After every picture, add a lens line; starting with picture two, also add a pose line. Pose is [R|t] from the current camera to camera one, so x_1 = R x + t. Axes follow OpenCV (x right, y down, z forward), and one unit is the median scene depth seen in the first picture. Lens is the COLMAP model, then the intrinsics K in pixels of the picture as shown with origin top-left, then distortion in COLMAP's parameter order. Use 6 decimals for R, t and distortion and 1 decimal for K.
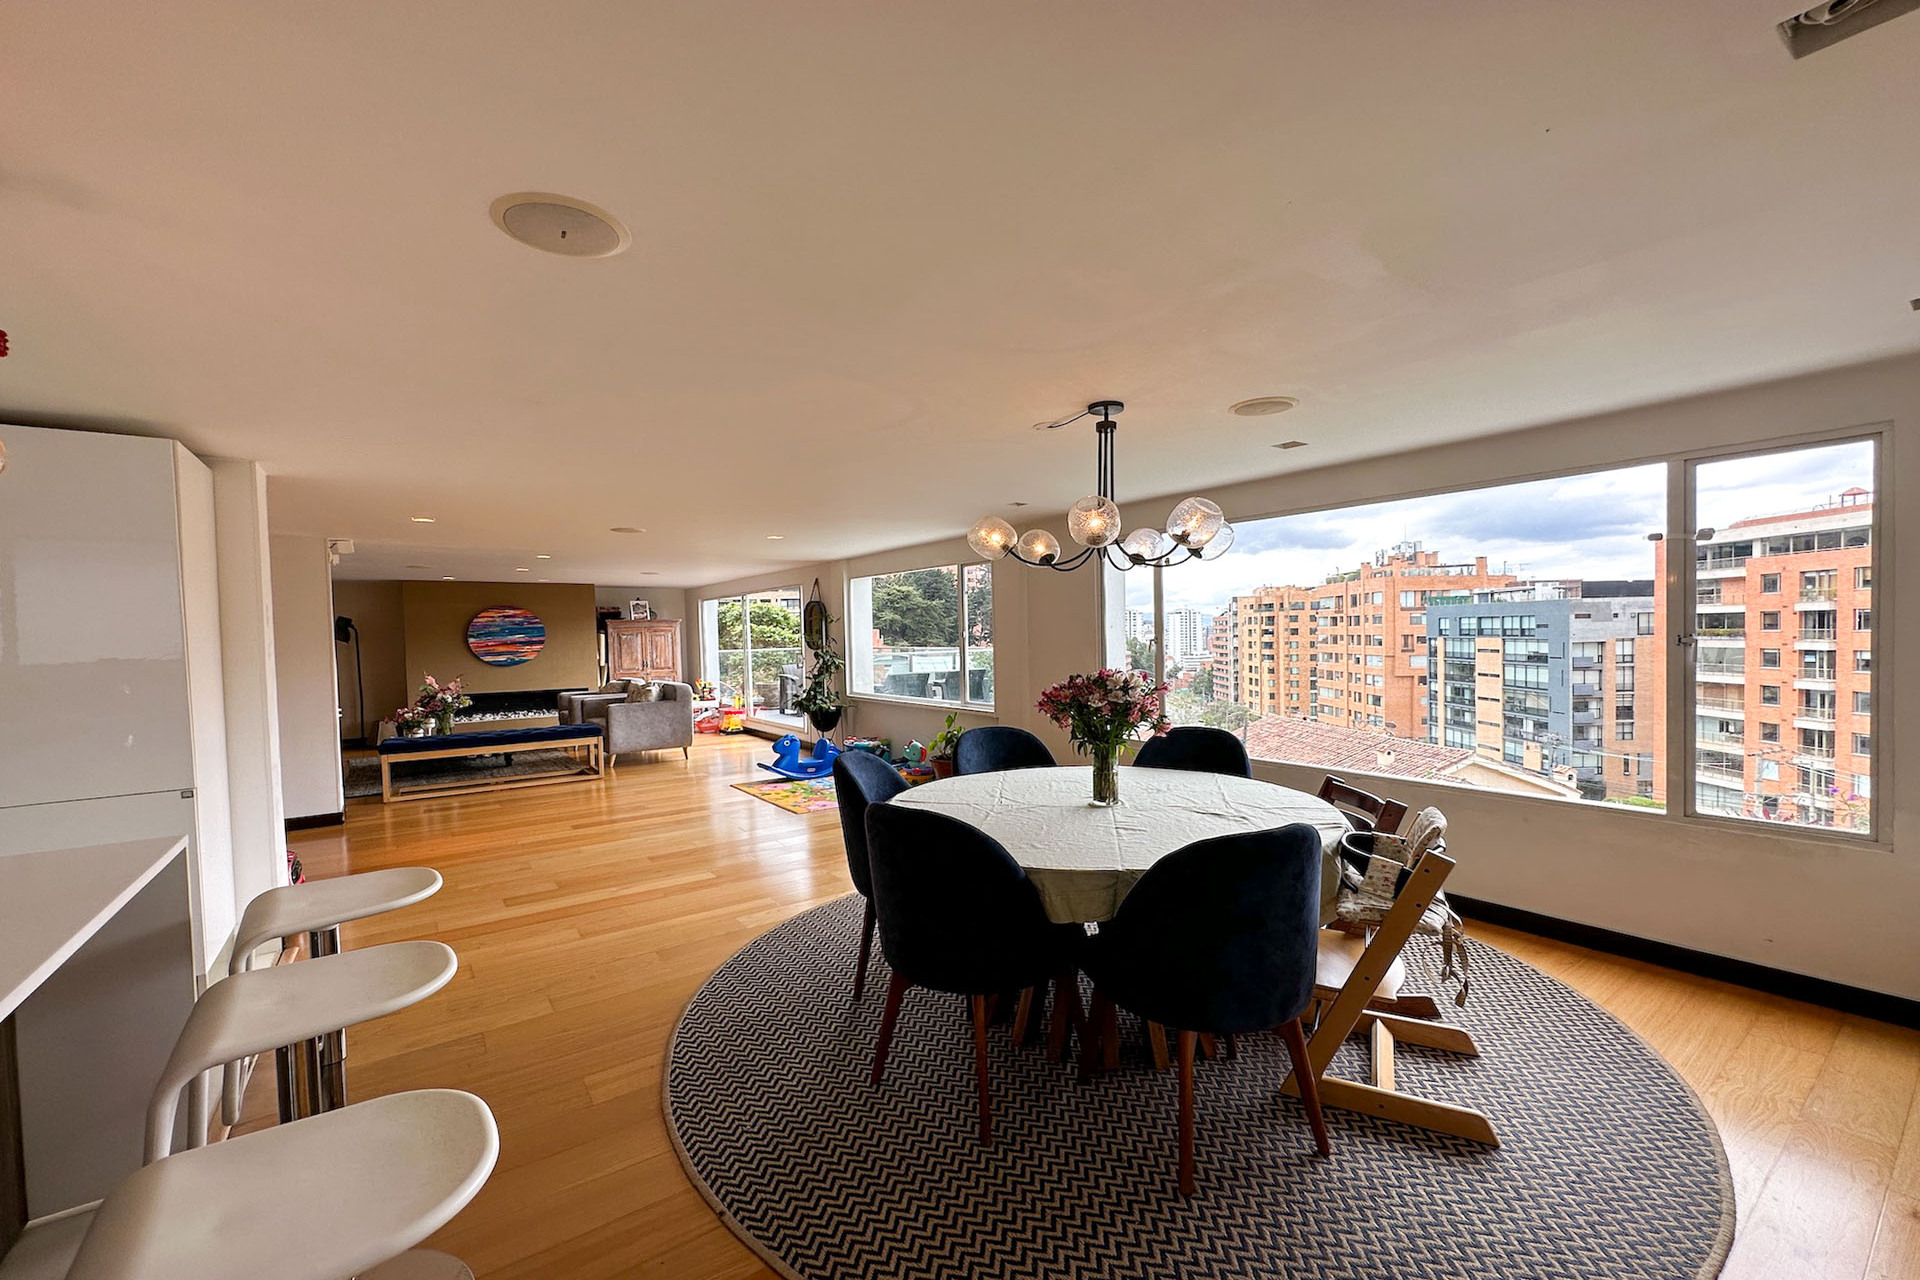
lens RADIAL K [[780.7, 0, 953.1], [0, 780.7, 656.2], [0, 0, 1]] dist [-0.001365, 0.000722]
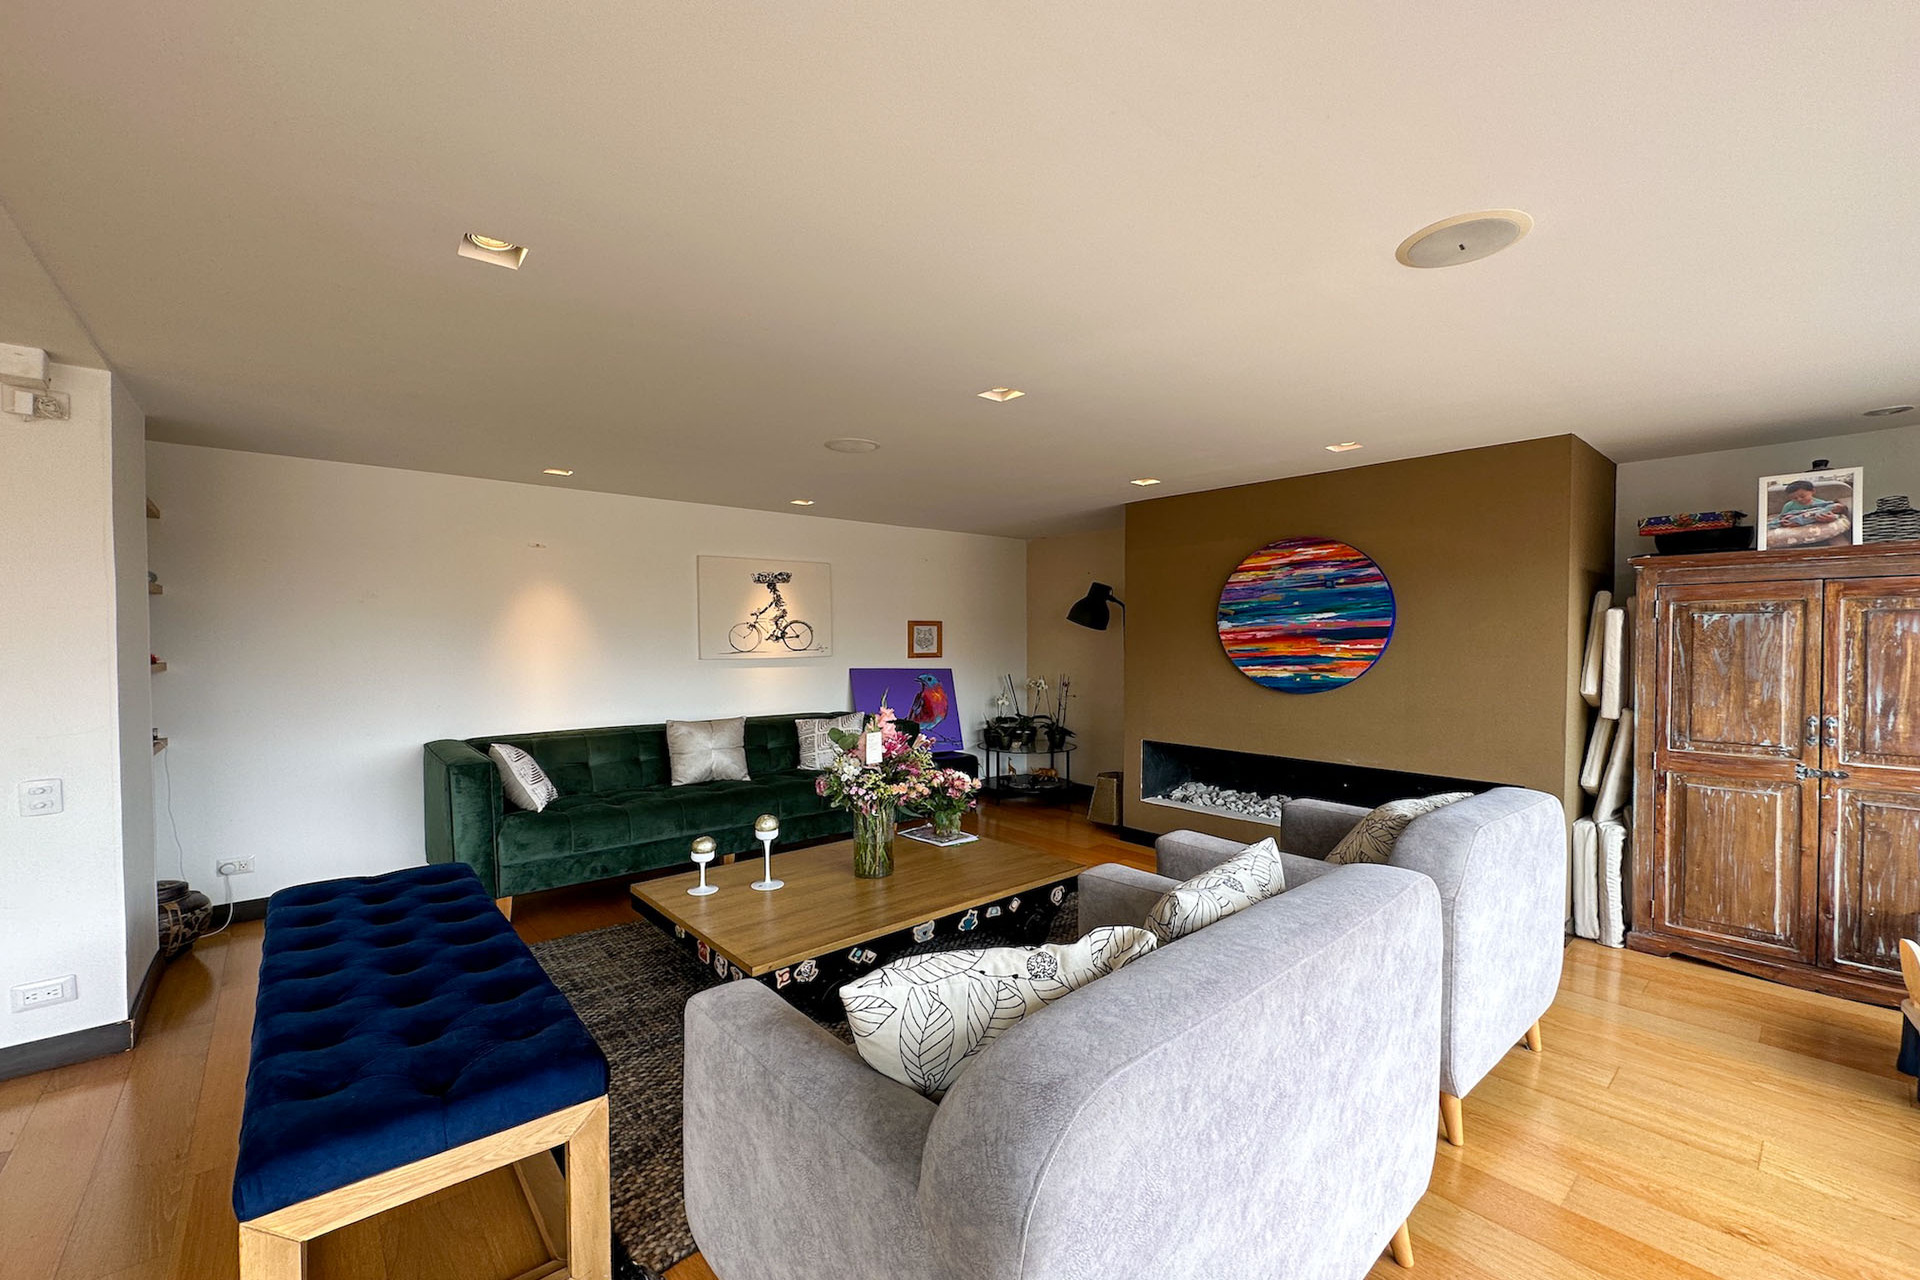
lens RADIAL K [[780.7, 0, 953.1], [0, 780.7, 656.2], [0, 0, 1]] dist [-0.001365, 0.000722]
pose [[0.086185, 0.046195, -0.995208, -0.183994], [-0.030748, 0.998572, 0.043688, -0.015914], [0.995805, 0.026836, 0.087483, 0.730575]]
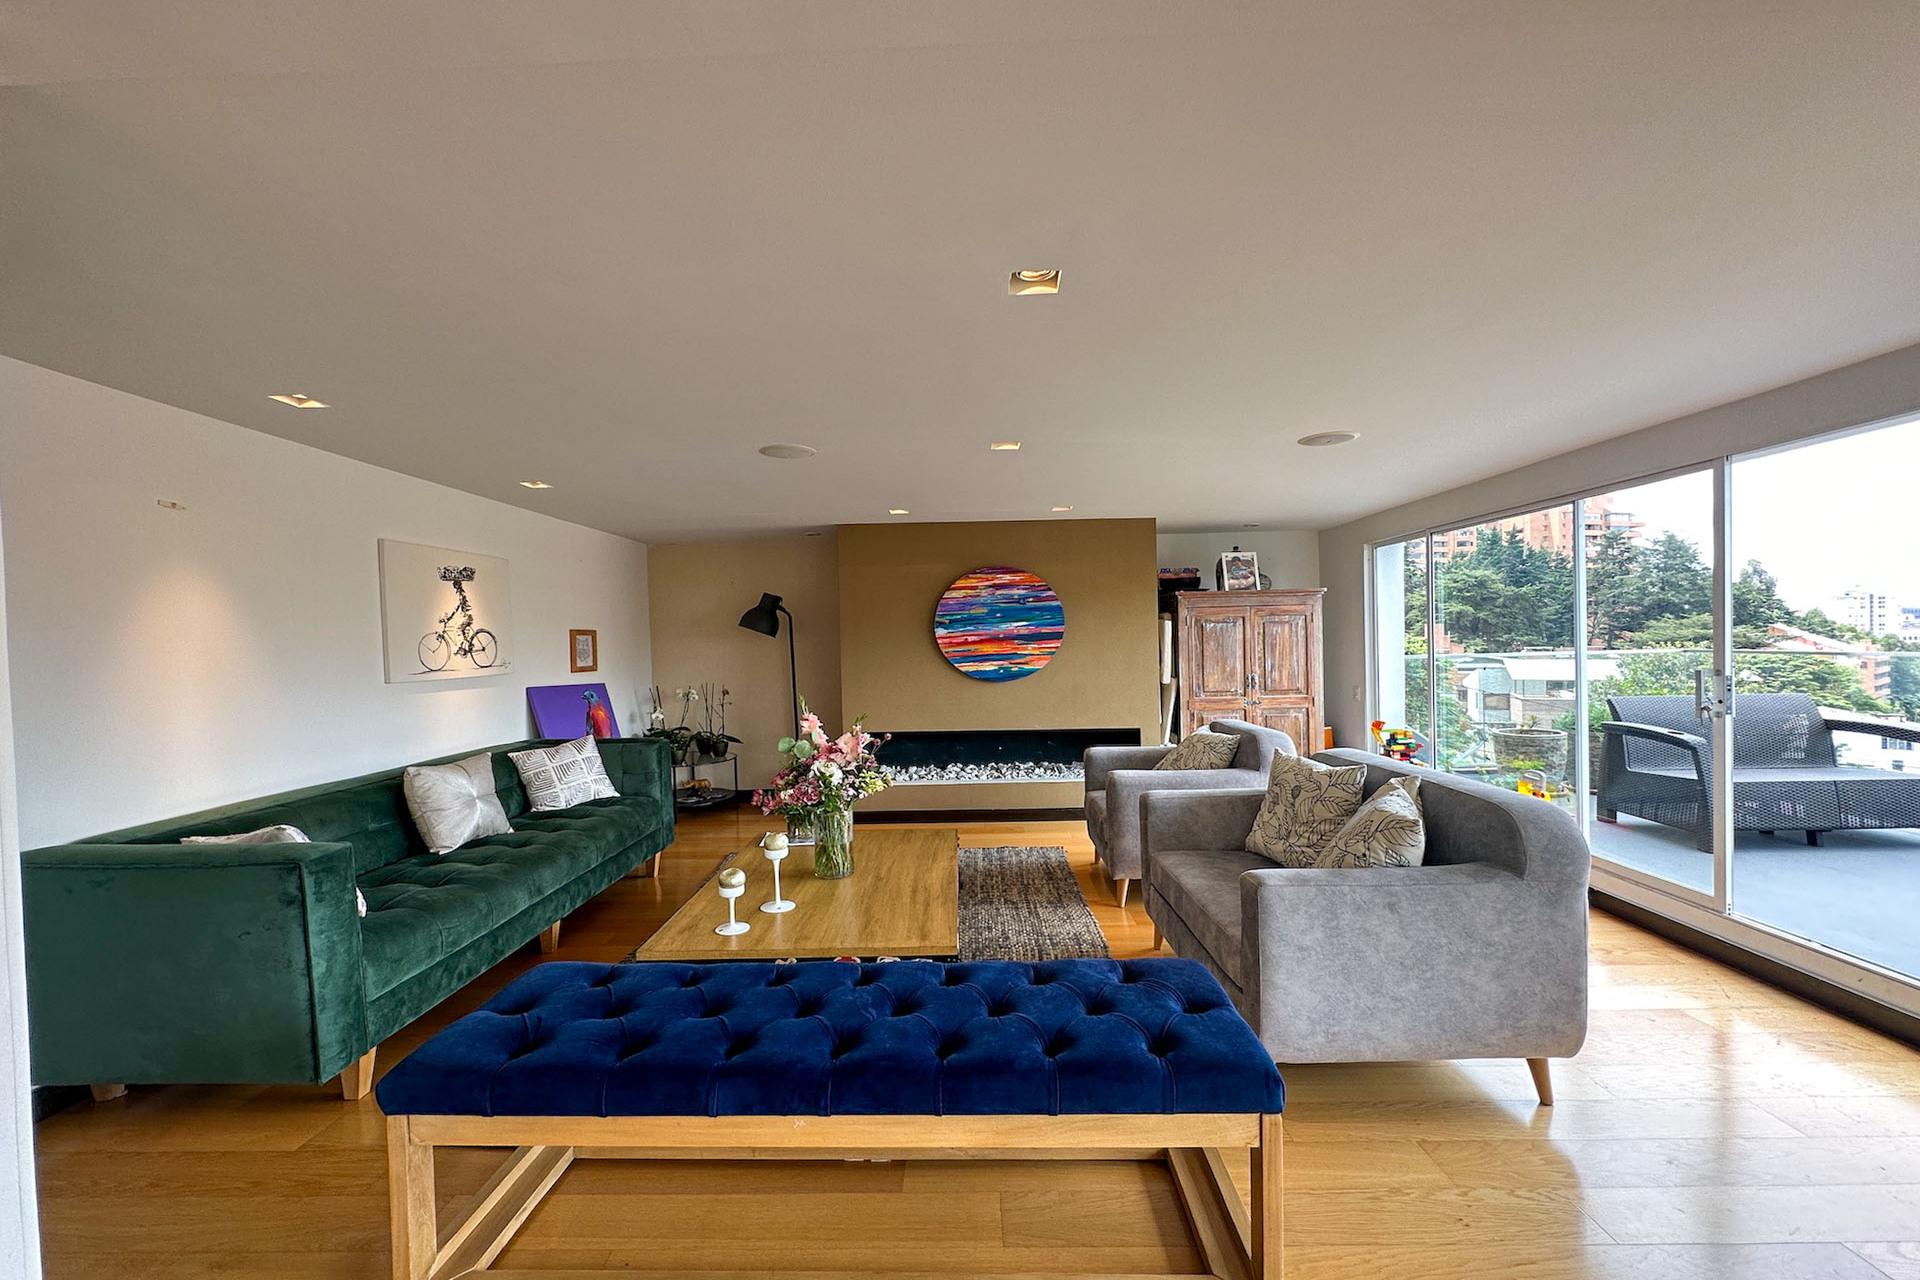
lens RADIAL K [[780.7, 0, 953.1], [0, 780.7, 656.2], [0, 0, 1]] dist [-0.001365, 0.000722]
pose [[0.802564, 0.016752, -0.596331, -0.260187], [-0.014437, 0.999858, 0.008658, -0.007696], [0.596392, 0.001660, 0.802692, 0.515121]]
